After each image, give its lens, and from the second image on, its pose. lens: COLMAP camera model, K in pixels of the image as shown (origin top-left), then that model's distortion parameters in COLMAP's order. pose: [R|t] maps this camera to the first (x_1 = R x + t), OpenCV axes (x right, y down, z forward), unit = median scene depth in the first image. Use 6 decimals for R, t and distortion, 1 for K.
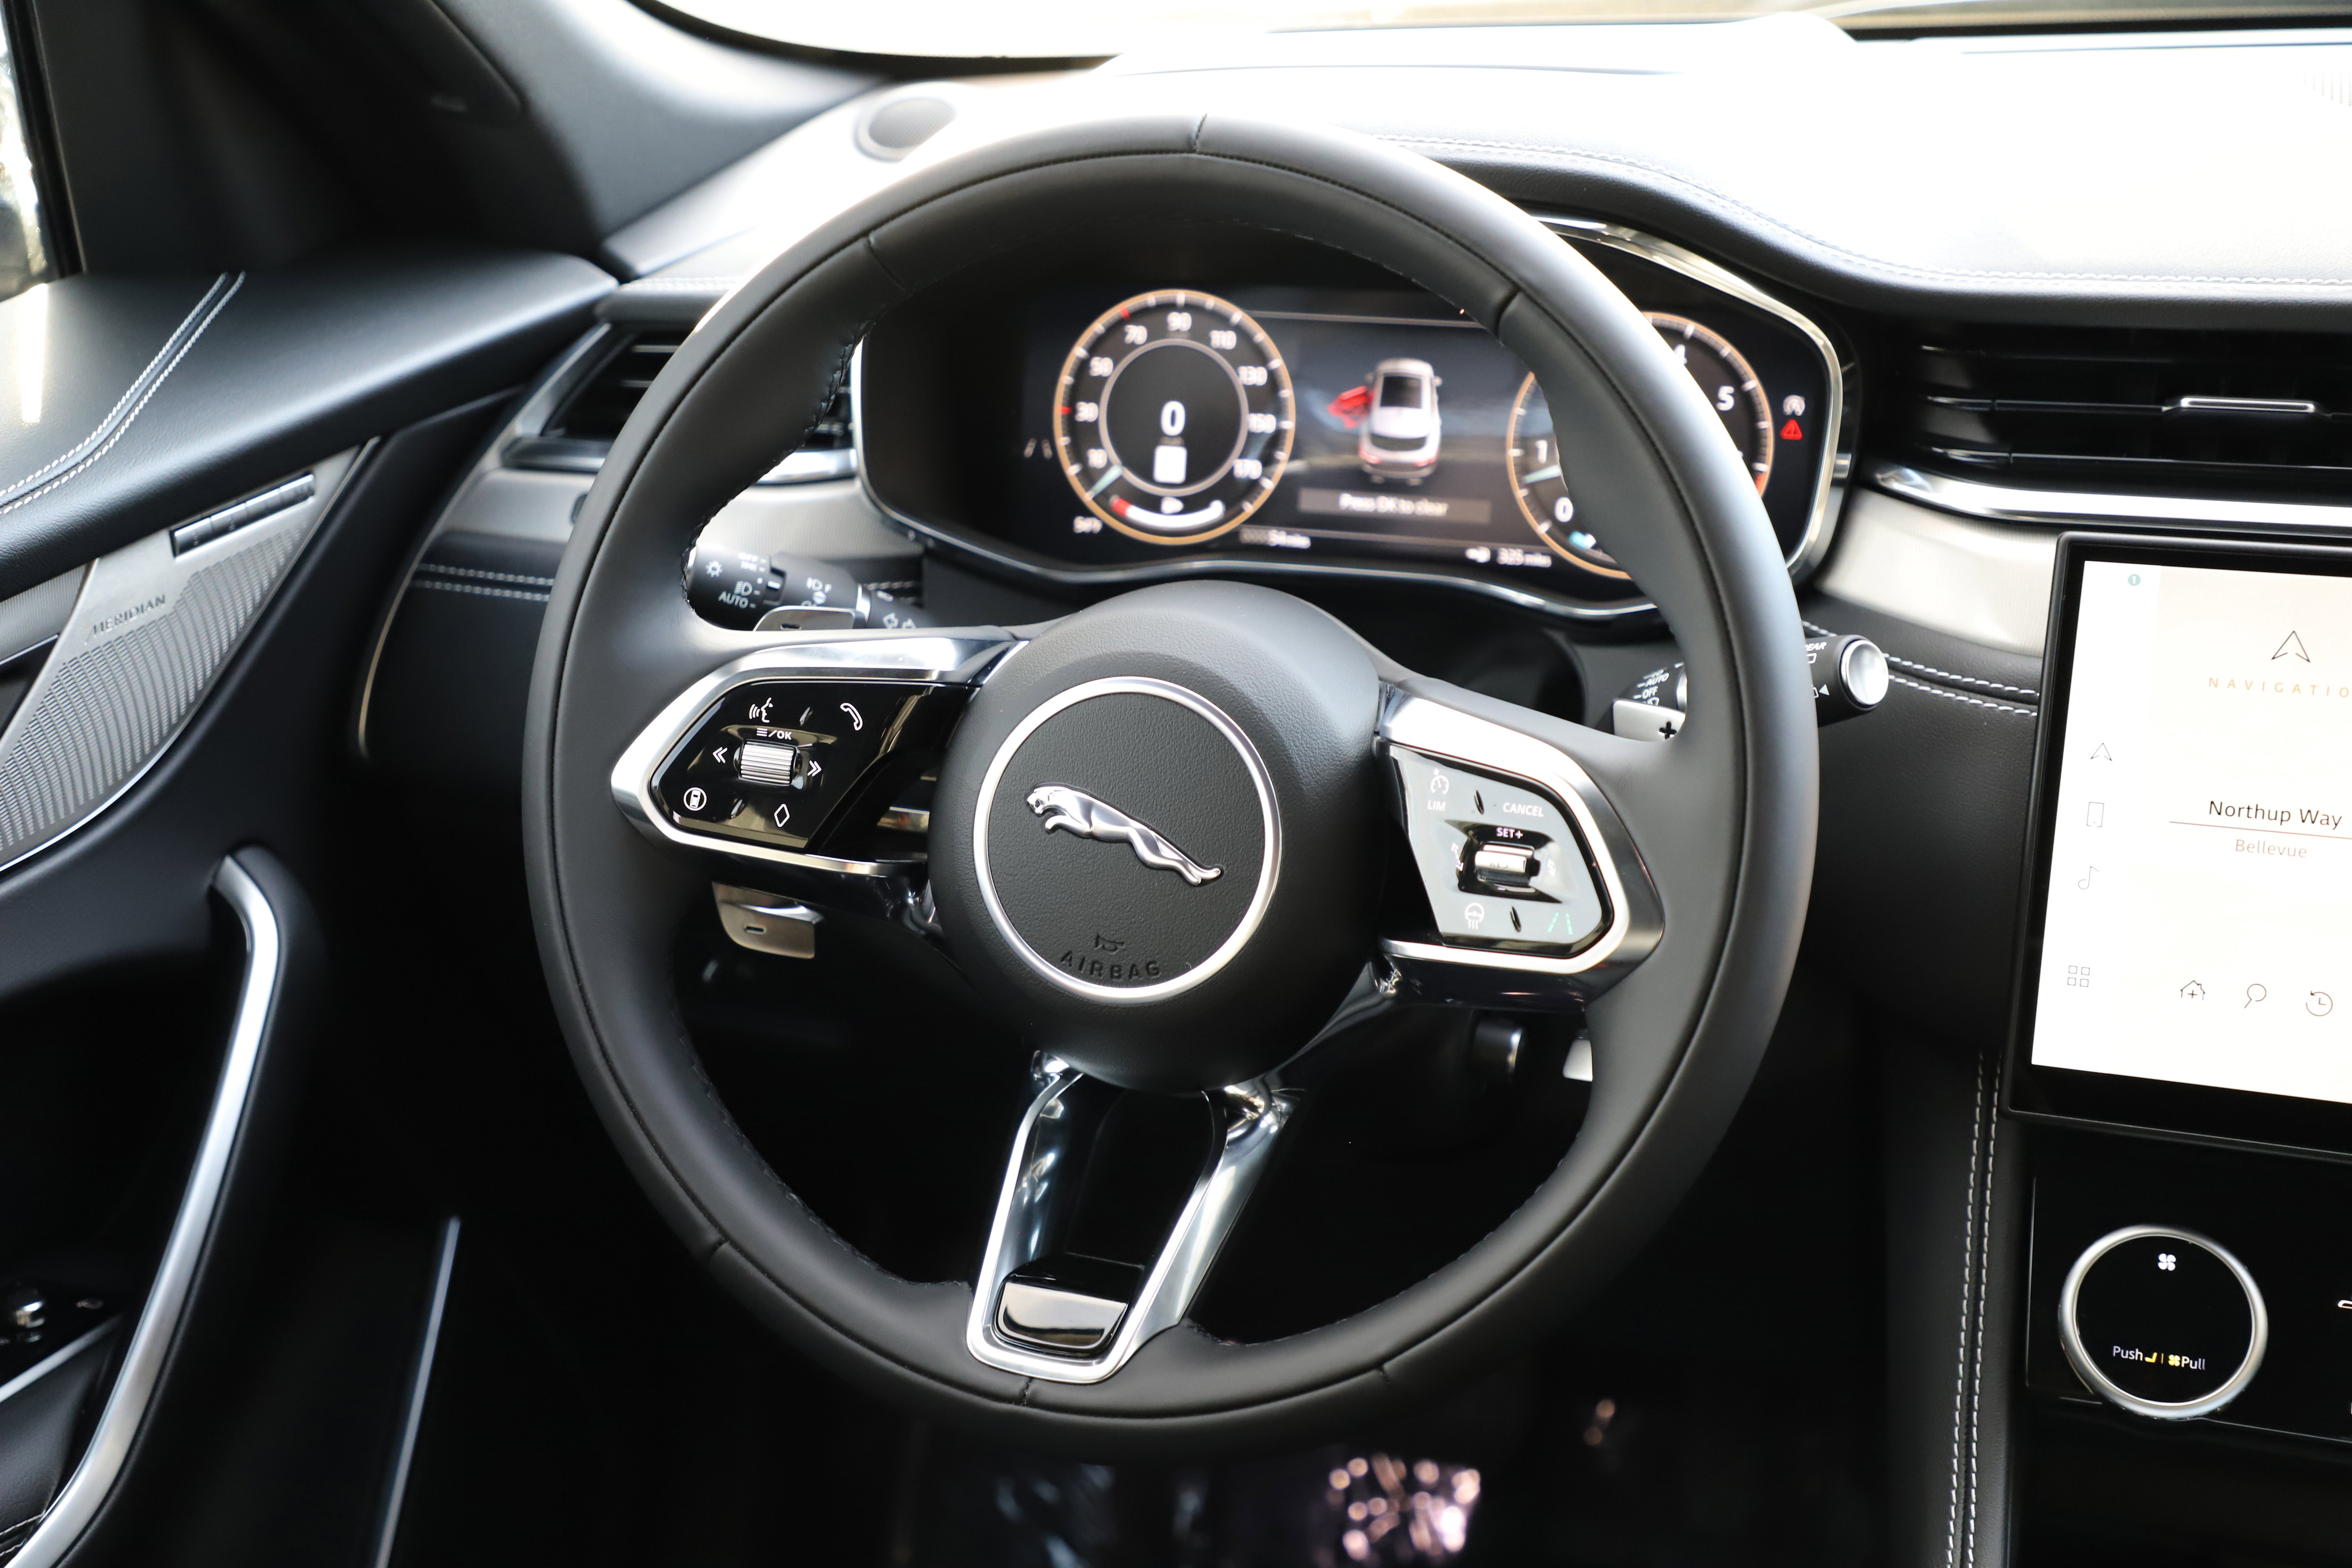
lens RADIAL K [[3329.2, 0, 1176.0], [0, 3329.2, 784.0], [0, 0, 1]] dist [0.248591, -0.015975]
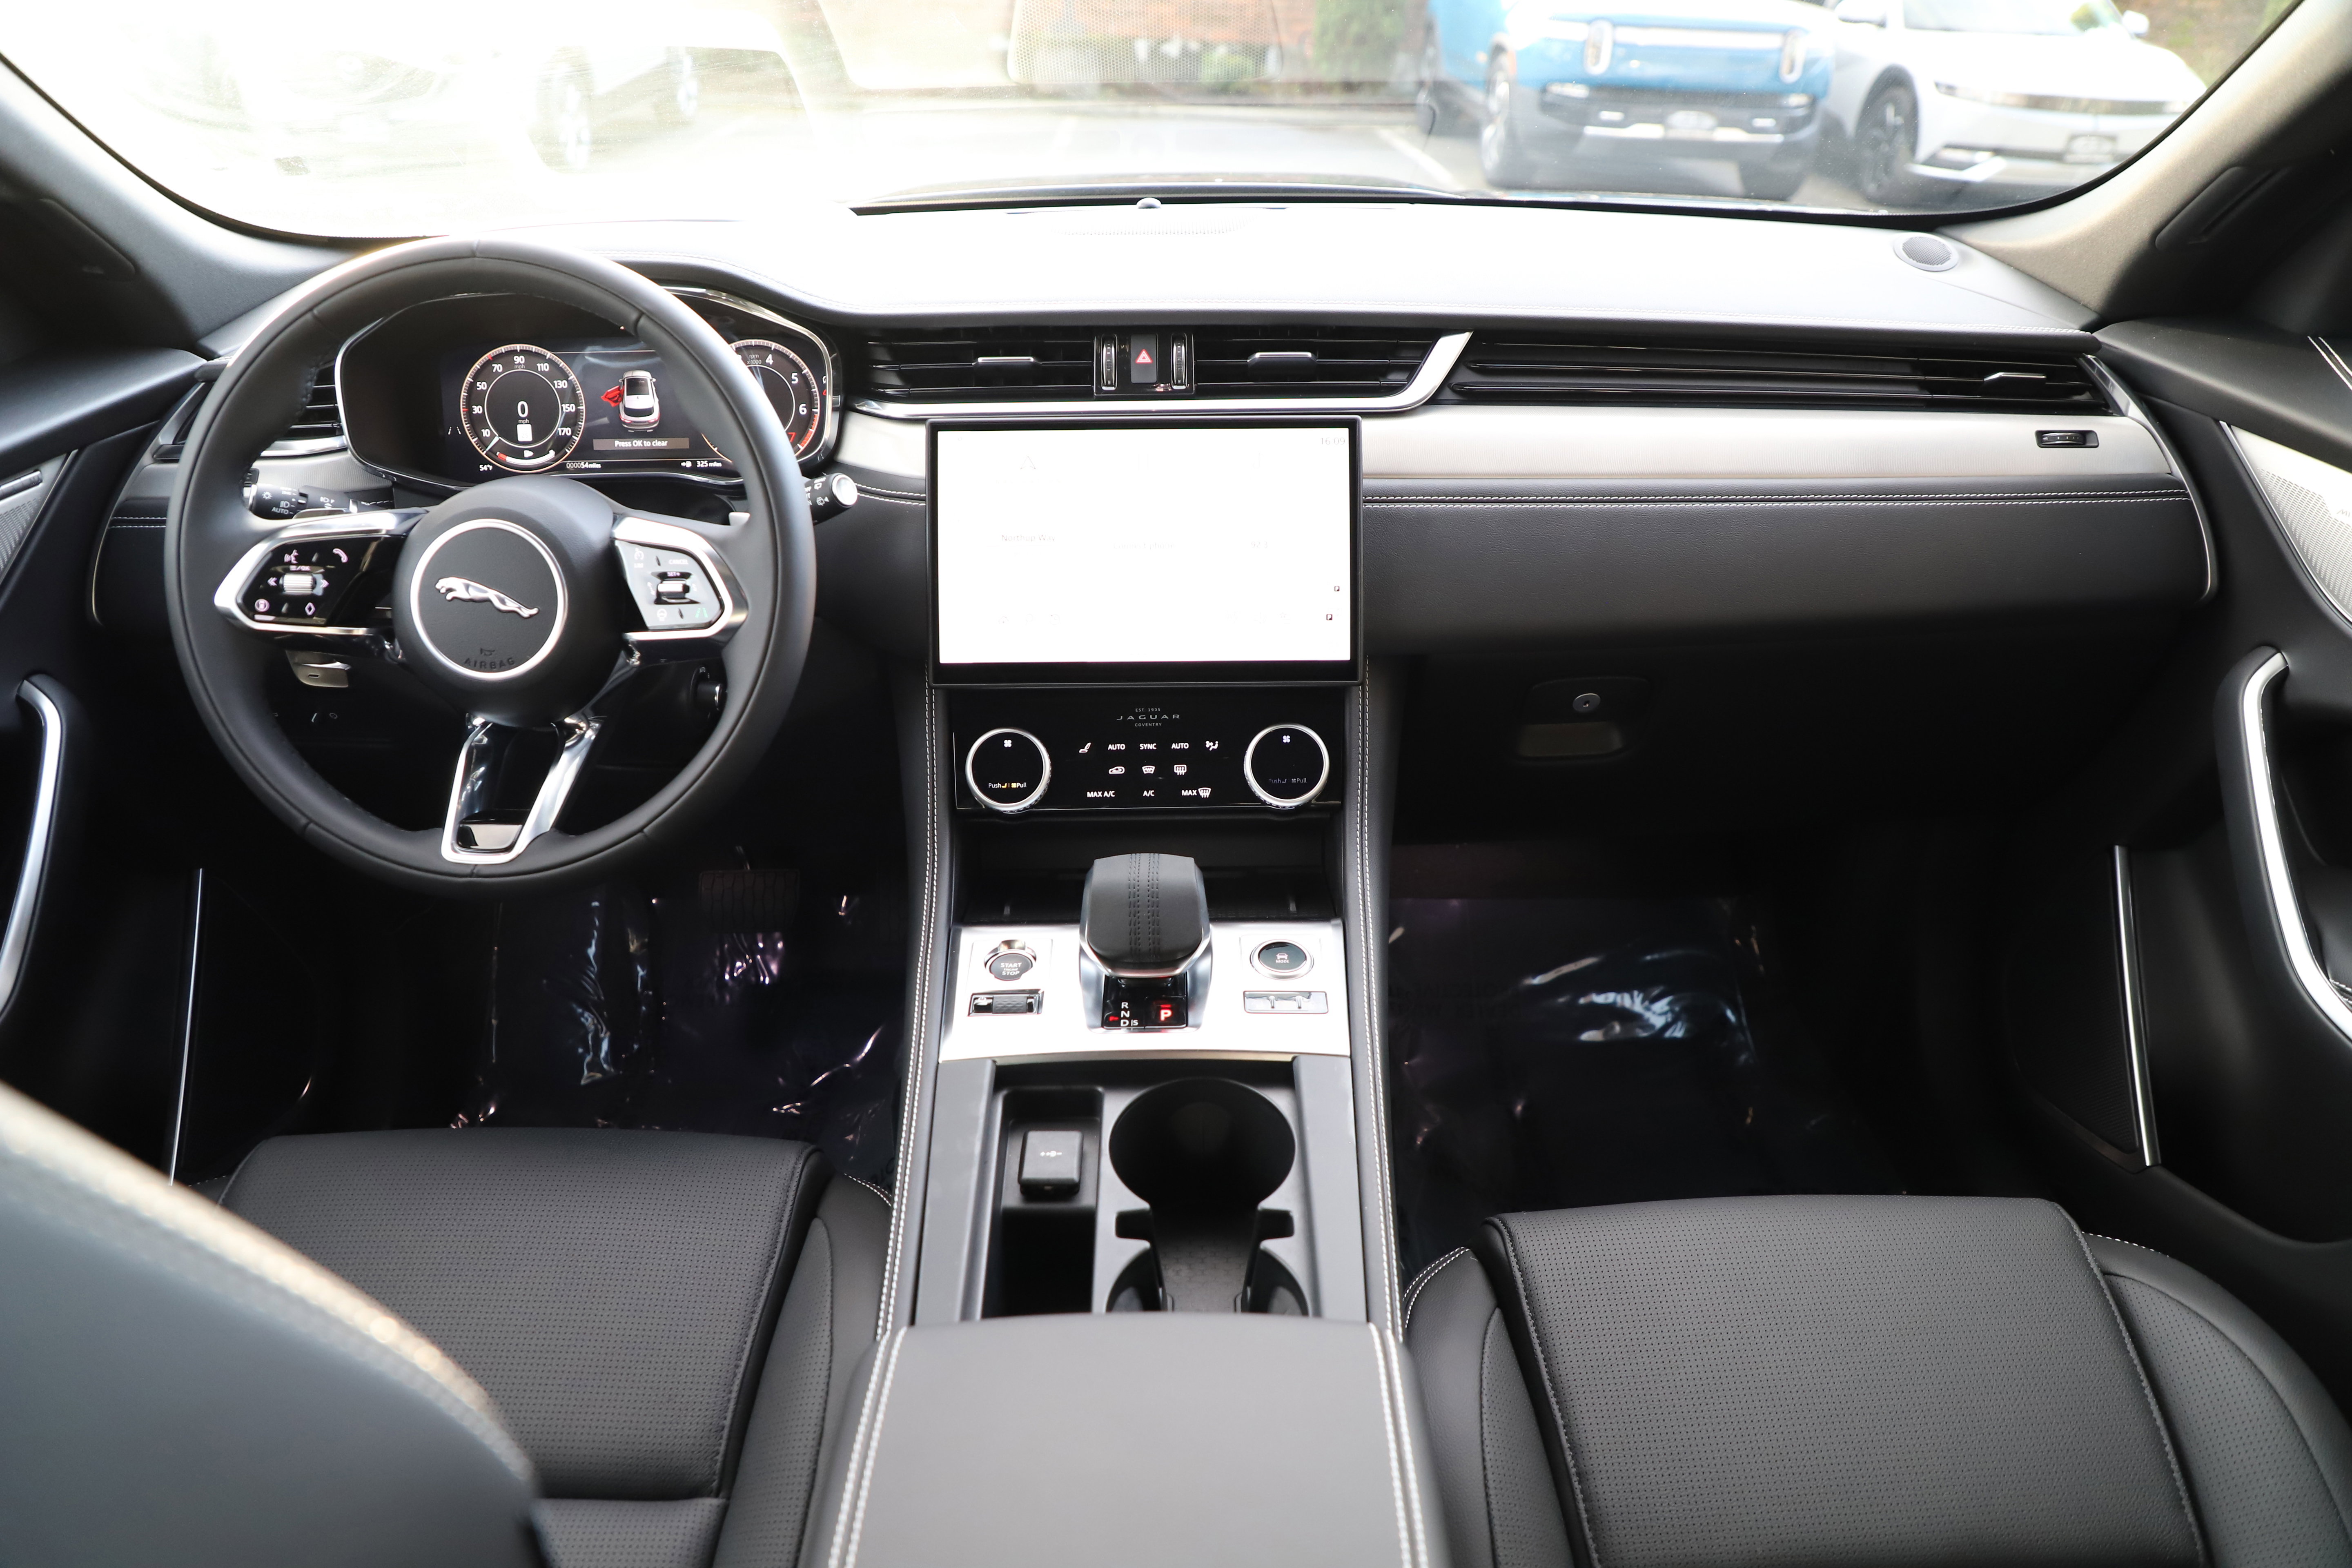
lens RADIAL K [[1781.3, 0, 1176.0], [0, 1781.3, 784.0], [0, 0, 1]] dist [-0.003581, 0.039521]
pose [[0.960702, -0.123952, 0.248369, 0.097828], [0.106922, 0.990965, 0.080974, 0.079844], [-0.256162, -0.051236, 0.965275, -0.155532]]
